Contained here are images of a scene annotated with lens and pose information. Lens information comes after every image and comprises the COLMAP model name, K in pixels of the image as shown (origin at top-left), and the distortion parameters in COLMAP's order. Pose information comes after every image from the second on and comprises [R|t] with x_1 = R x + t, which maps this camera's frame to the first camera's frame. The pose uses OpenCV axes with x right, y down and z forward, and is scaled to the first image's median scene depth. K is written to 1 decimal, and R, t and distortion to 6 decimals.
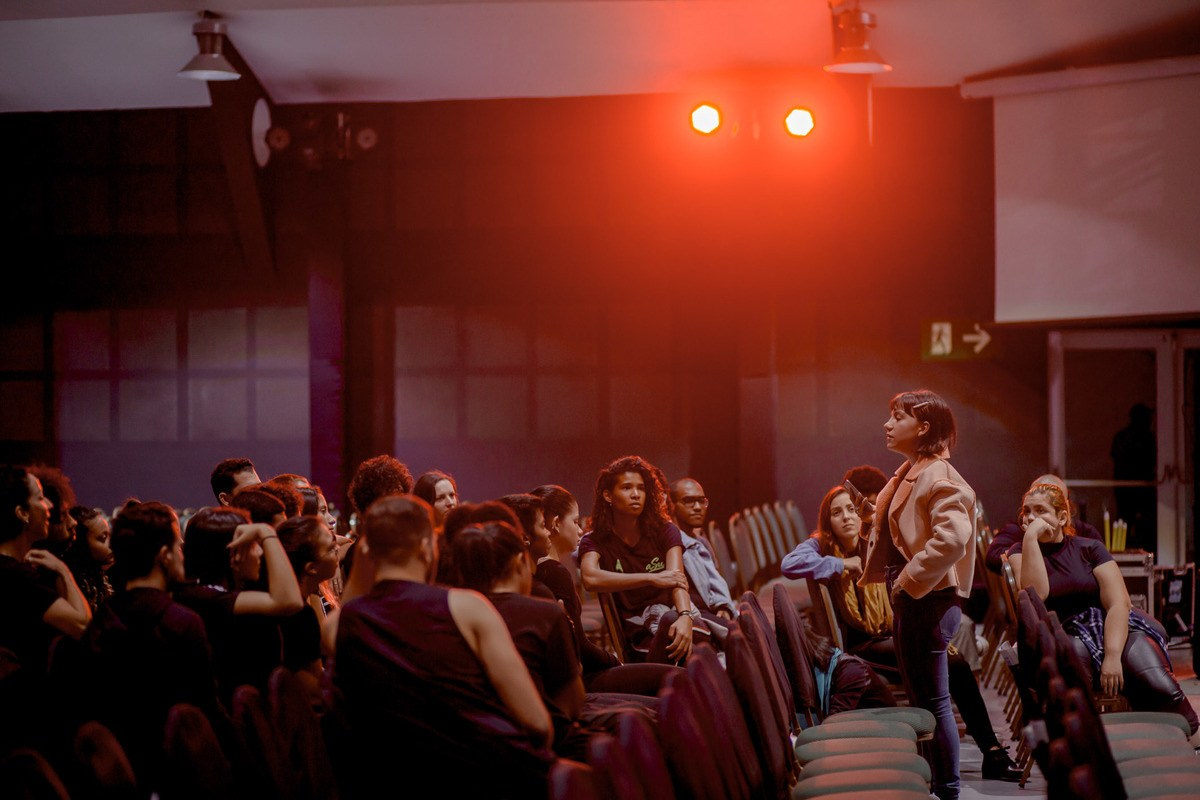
lens RADIAL K [[3036.9, 0, 599.5], [0, 3036.9, 402.7], [0, 0, 1]] dist [0.141320, 0.000000]
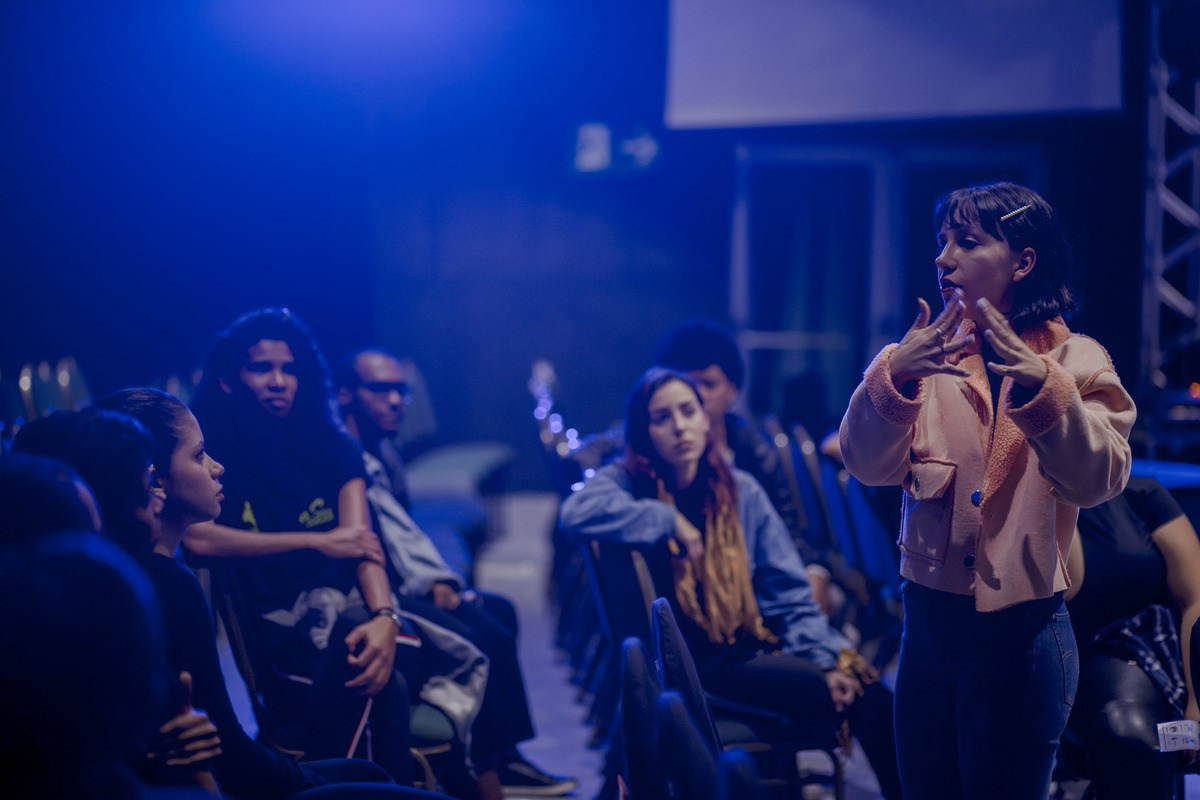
lens RADIAL K [[3036.9, 0, 600.7], [0, 3036.9, 393.9], [0, 0, 1]] dist [0.141320, 0.000000]
pose [[0.985674, 0.006813, 0.168524, -0.023050], [-0.015329, 0.998667, 0.049286, 0.005359], [-0.167963, -0.051163, 0.984465, 0.473381]]
